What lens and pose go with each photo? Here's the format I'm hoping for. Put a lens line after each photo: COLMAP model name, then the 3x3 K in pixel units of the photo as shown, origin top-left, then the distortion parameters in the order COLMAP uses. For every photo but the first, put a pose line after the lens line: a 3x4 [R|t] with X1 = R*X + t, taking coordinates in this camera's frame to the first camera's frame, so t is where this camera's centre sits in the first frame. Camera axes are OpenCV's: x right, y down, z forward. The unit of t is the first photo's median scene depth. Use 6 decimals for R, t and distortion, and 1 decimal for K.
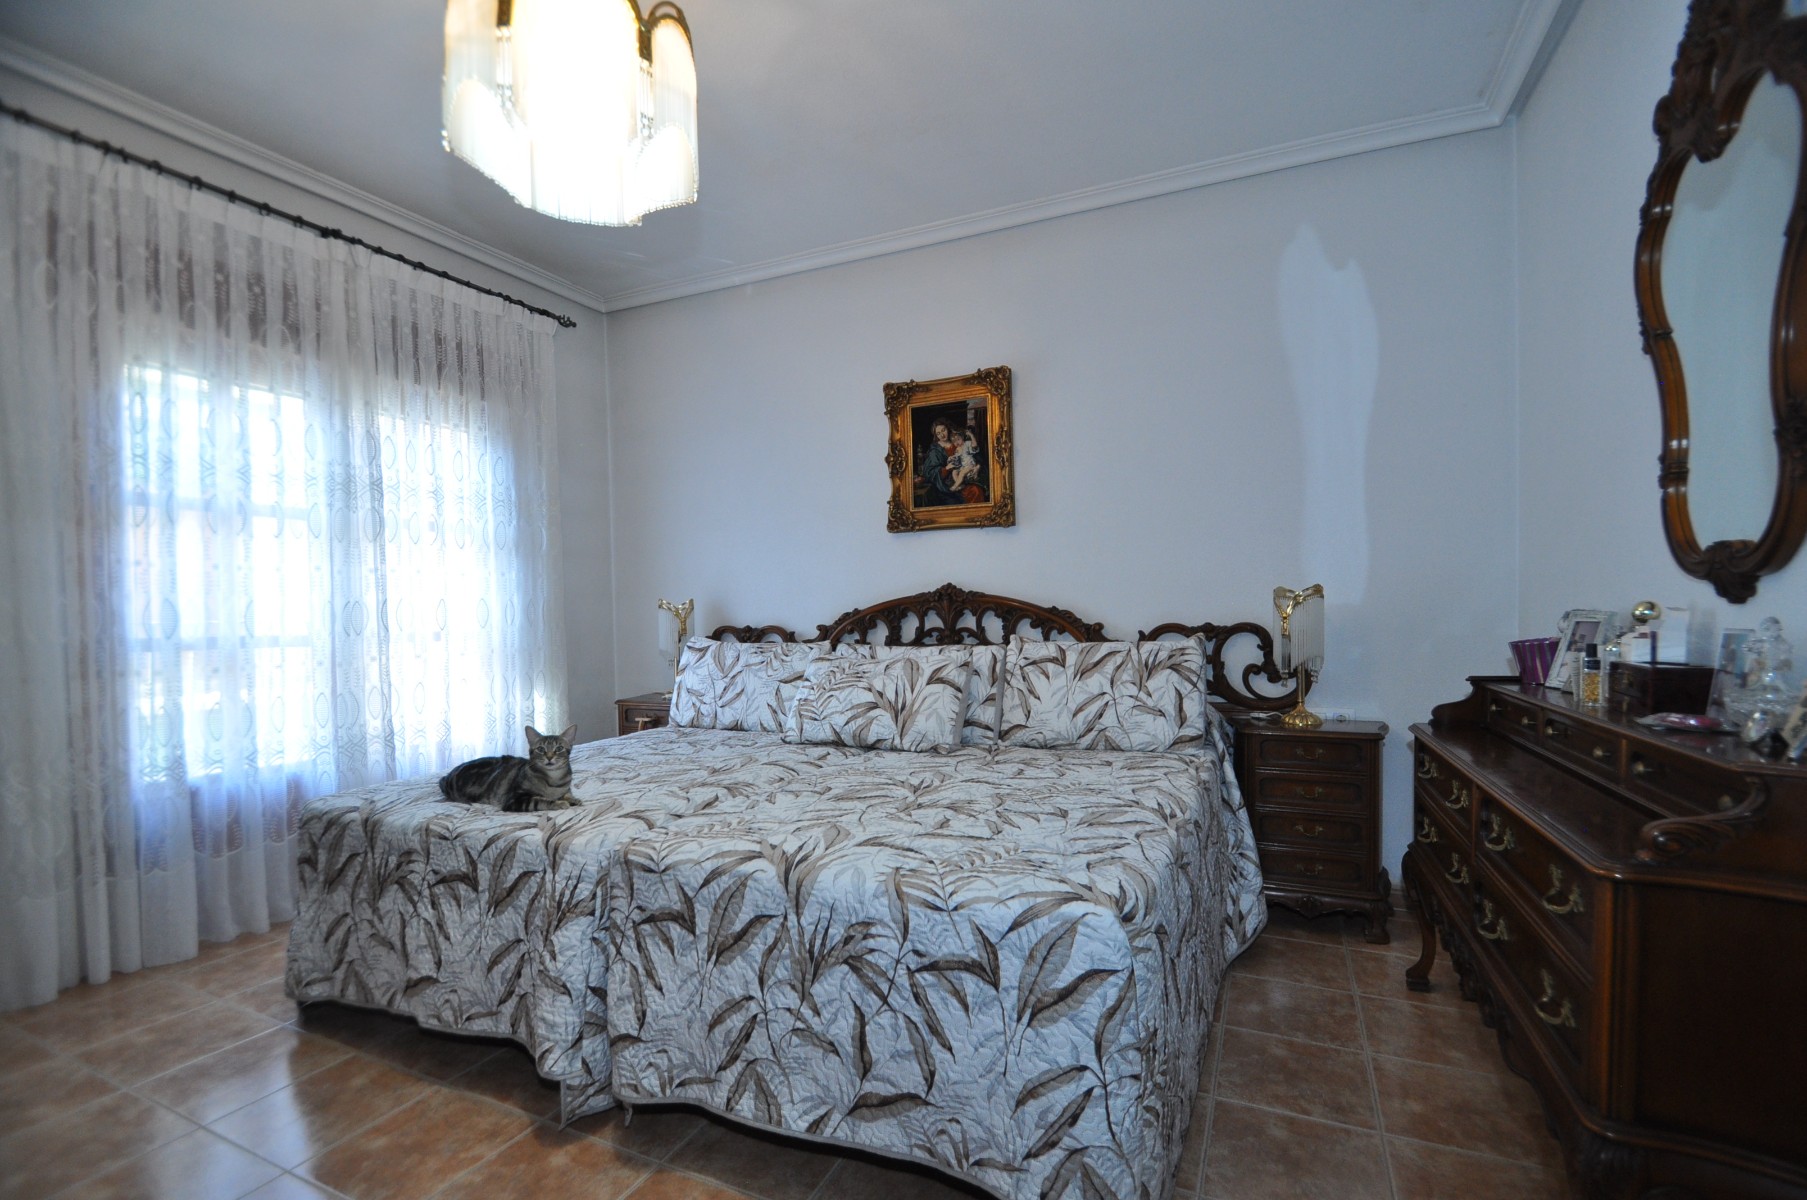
lens RADIAL K [[791.2, 0, 917.2], [0, 791.2, 632.2], [0, 0, 1]] dist [0.018565, -0.017508]
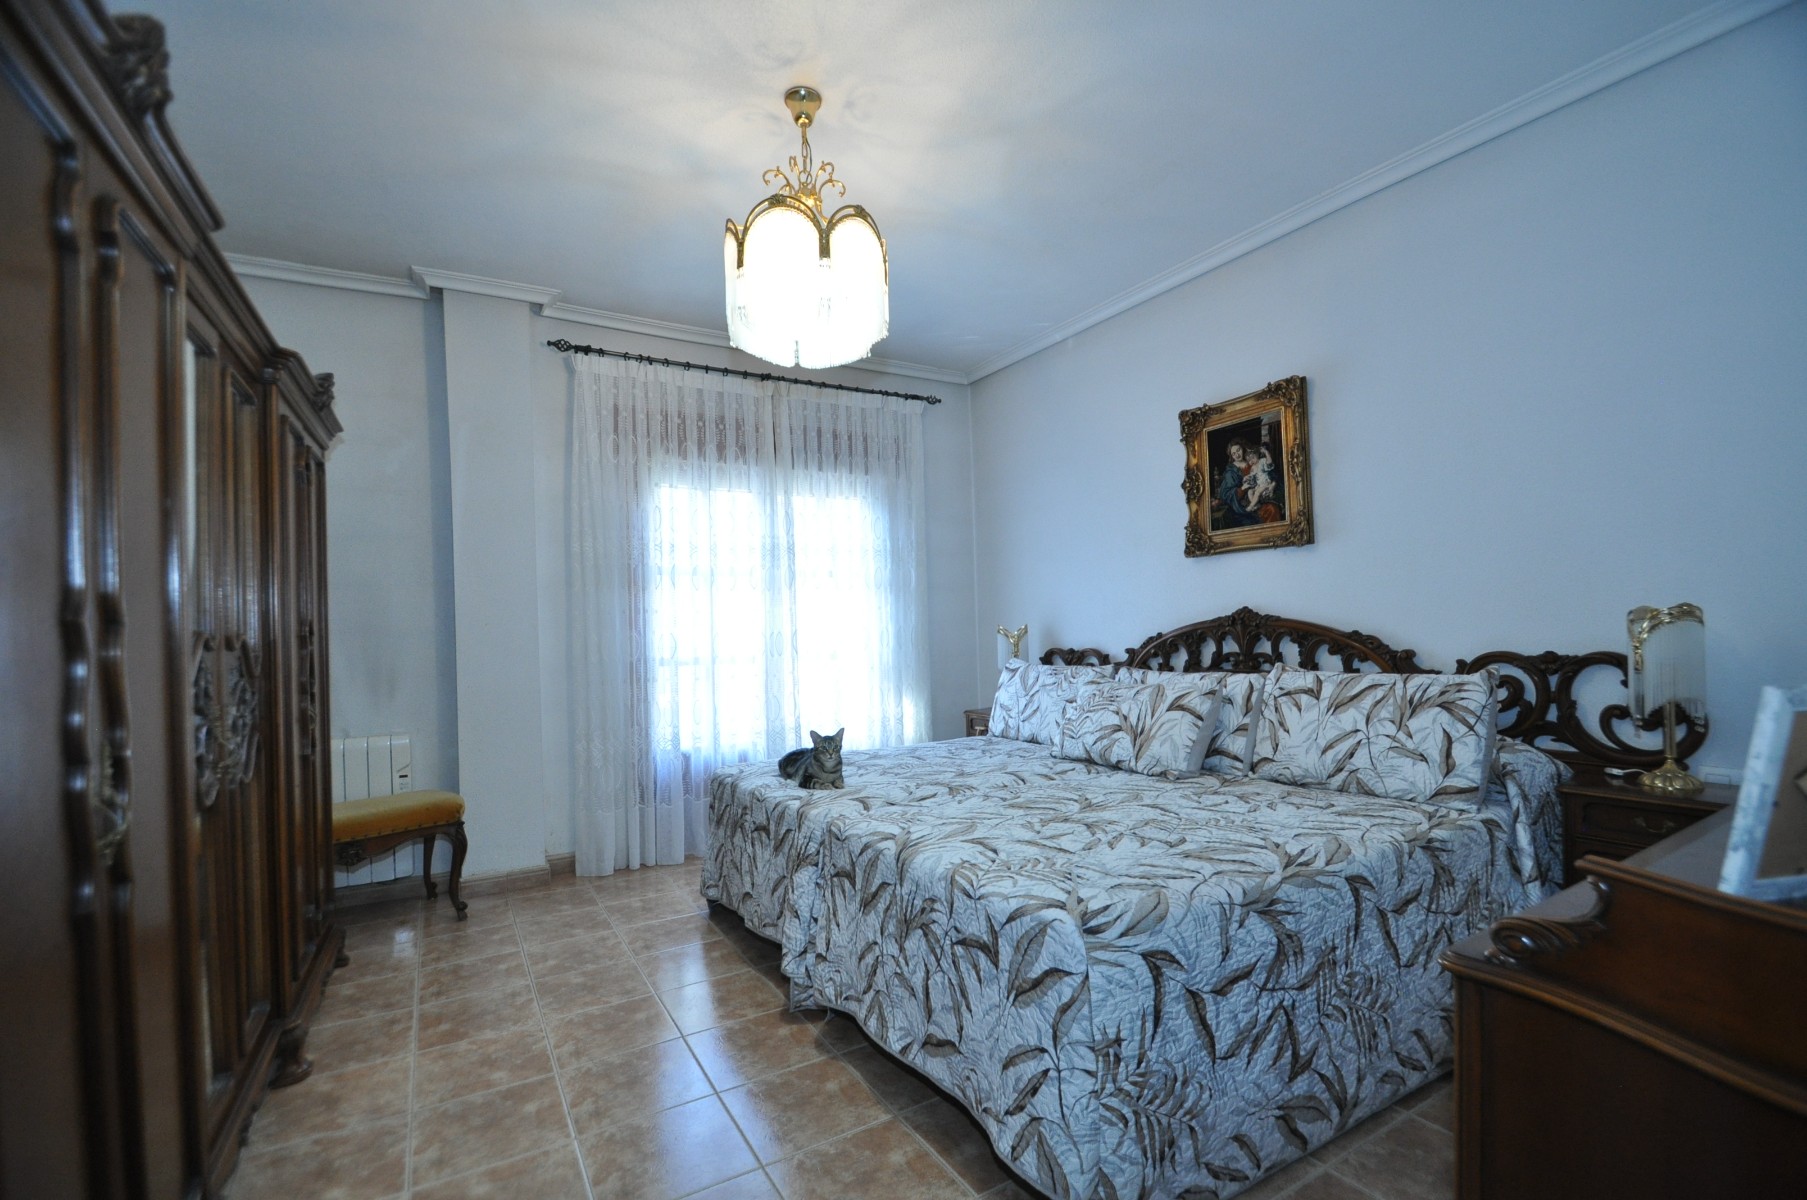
lens RADIAL K [[791.2, 0, 917.2], [0, 791.2, 632.2], [0, 0, 1]] dist [0.018565, -0.017508]
pose [[0.827460, -0.006053, -0.561492, 0.342870], [-0.001525, 0.999914, -0.013027, -0.023747], [0.561523, 0.011636, 0.827380, -0.036530]]
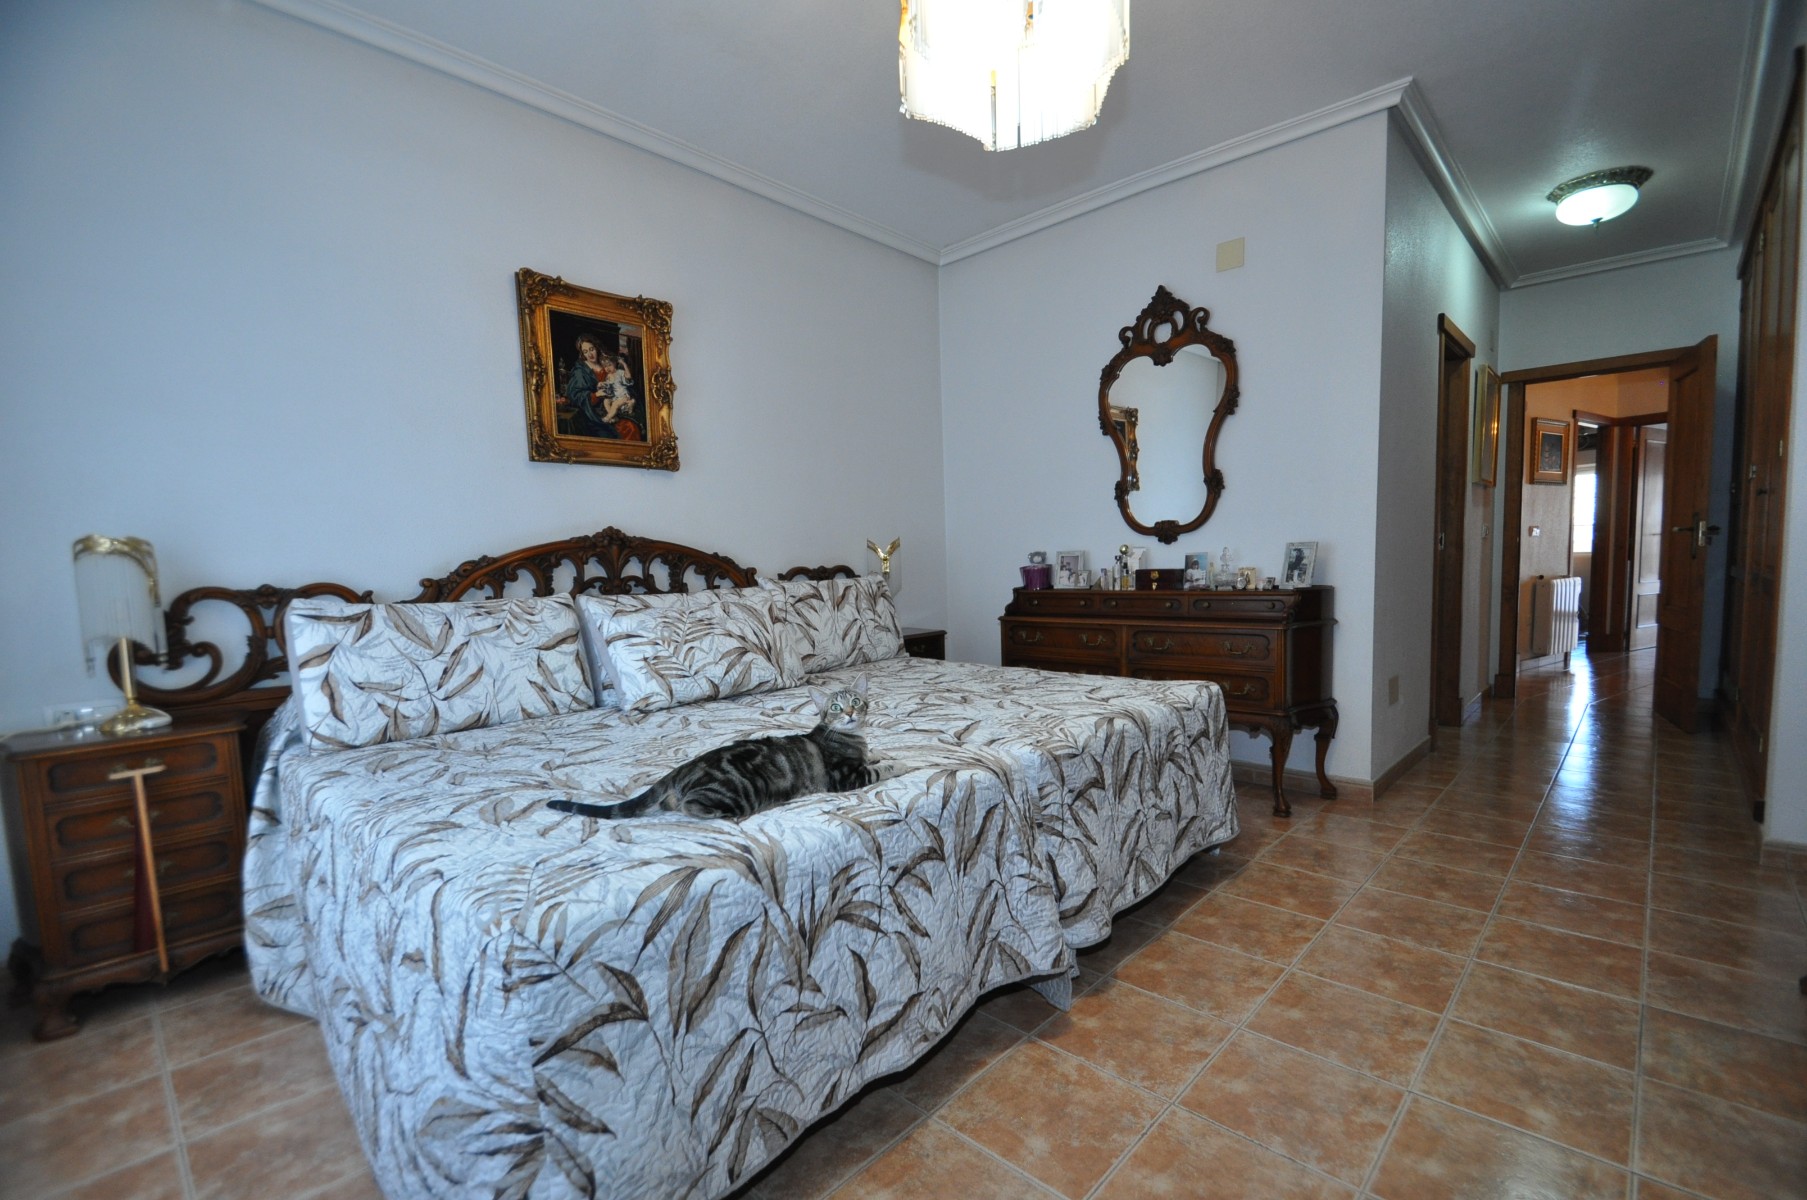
lens RADIAL K [[794.8, 0, 903.8], [0, 794.8, 634.7], [0, 0, 1]] dist [0.018652, 0.000041]
pose [[0.328158, -0.083793, 0.940899, -0.956803], [0.049679, 0.996210, 0.071392, 0.015713], [-0.943315, 0.023315, 0.331078, 0.533396]]
